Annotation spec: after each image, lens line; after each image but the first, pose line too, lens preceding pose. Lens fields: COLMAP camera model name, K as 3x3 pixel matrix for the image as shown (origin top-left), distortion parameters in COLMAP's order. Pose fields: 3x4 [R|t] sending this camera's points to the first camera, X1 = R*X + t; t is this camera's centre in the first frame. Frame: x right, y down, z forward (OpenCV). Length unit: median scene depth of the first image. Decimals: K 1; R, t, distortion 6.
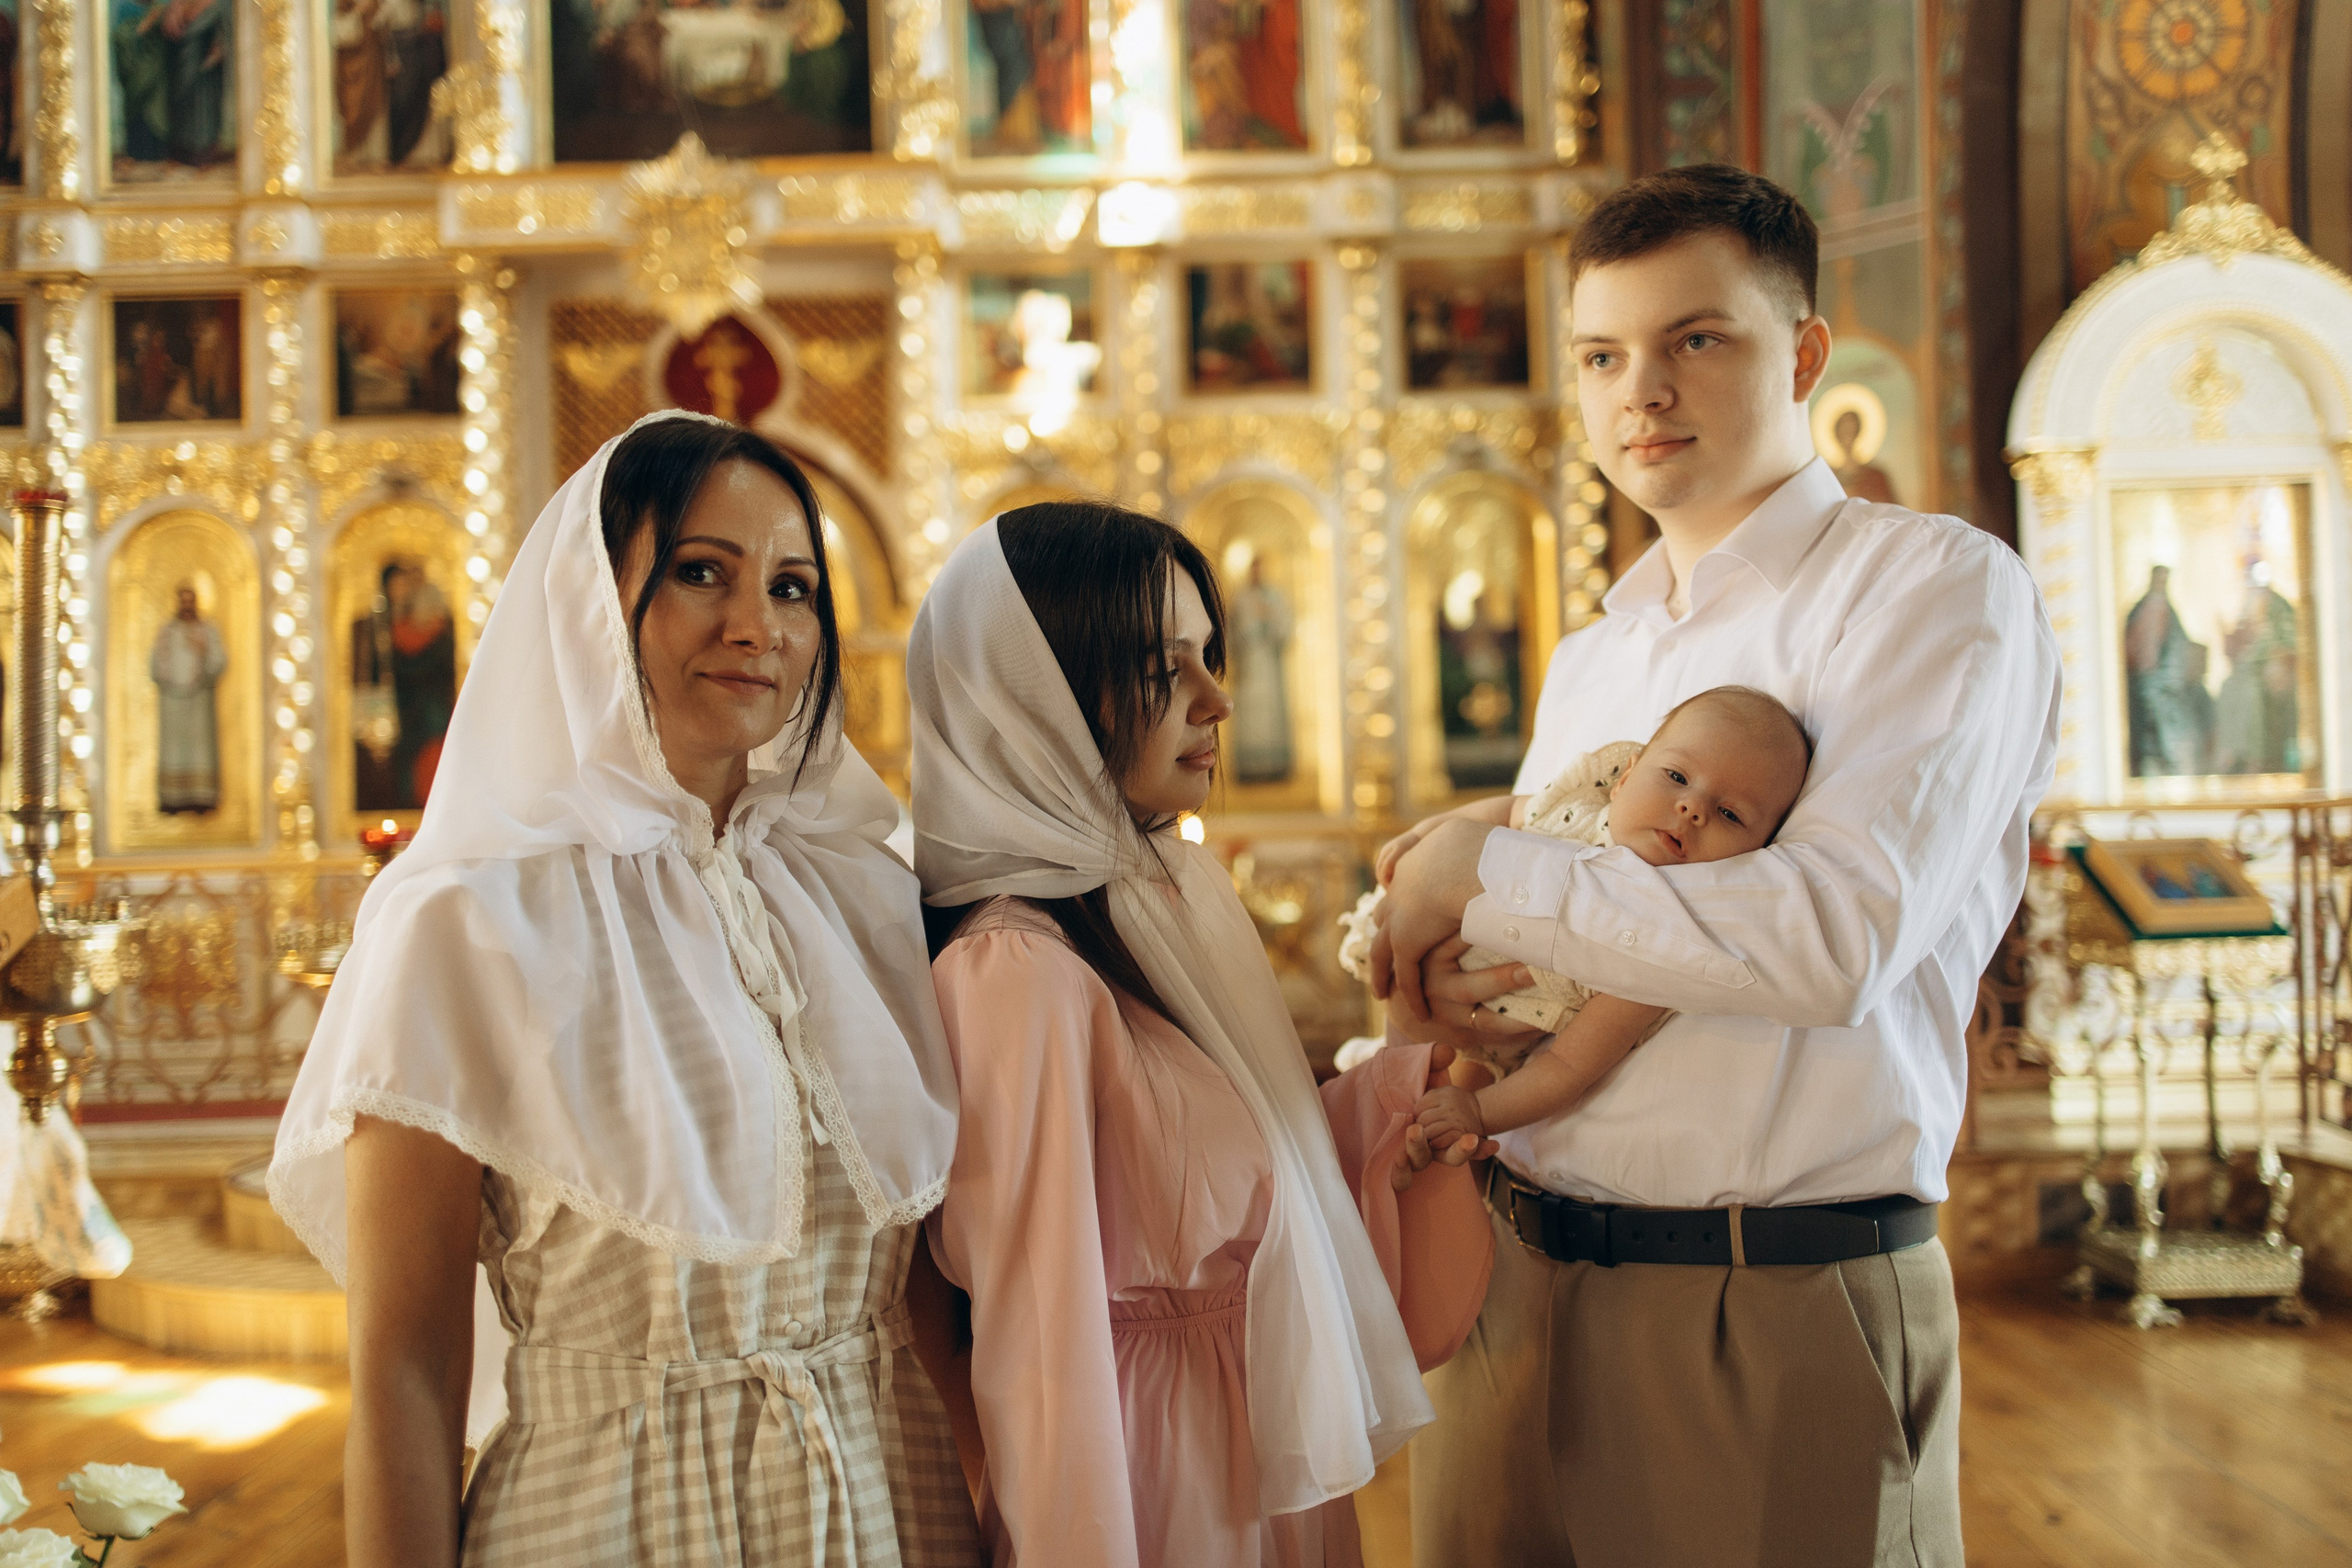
lens RADIAL K [[2395.0, 0, 1161.1], [0, 2395.0, 817.3], [0, 0, 1]] dist [0.004059, 0.000000]
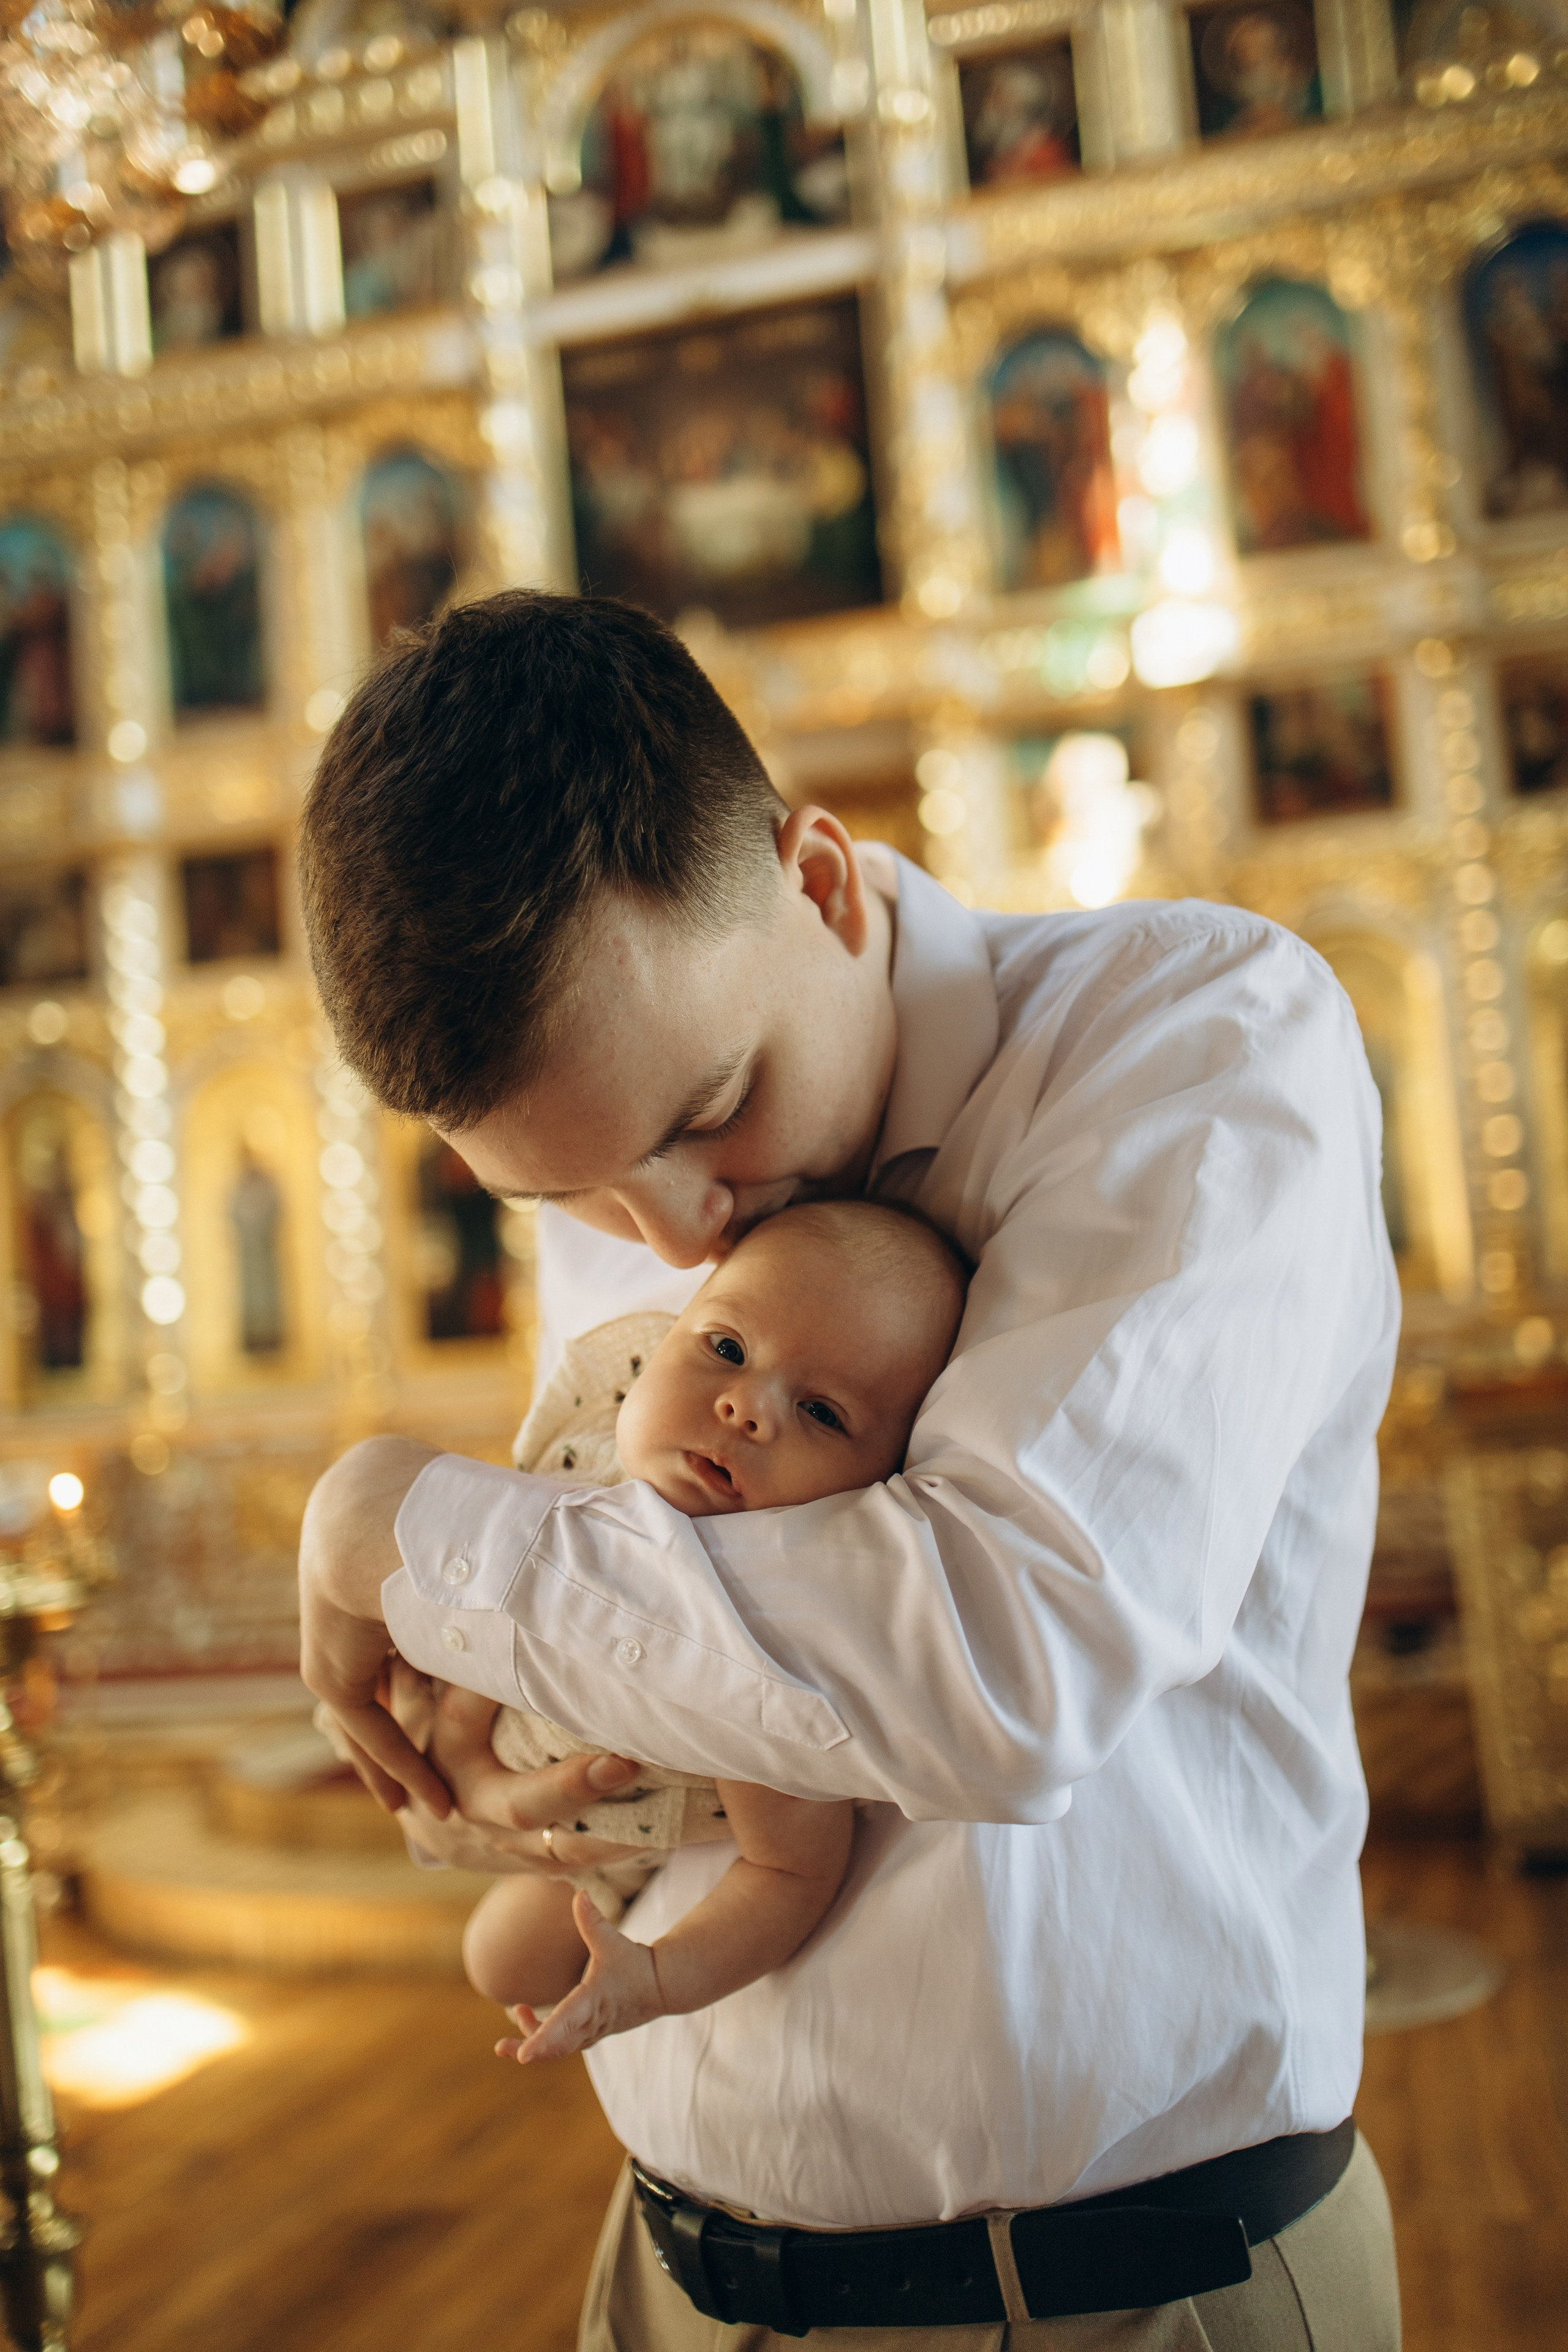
lens RADIAL K [[2395.3, 0, 850.1], [0, 2395.3, 1179.6], [0, 0, 1]] dist [0.004059, 0.000000]
pose [[0.963160, -0.069242, -0.259863, 0.088331], [0.055418, 0.996649, -0.060160, -0.004672], [0.263158, 0.043543, 0.963770, 0.115390]]
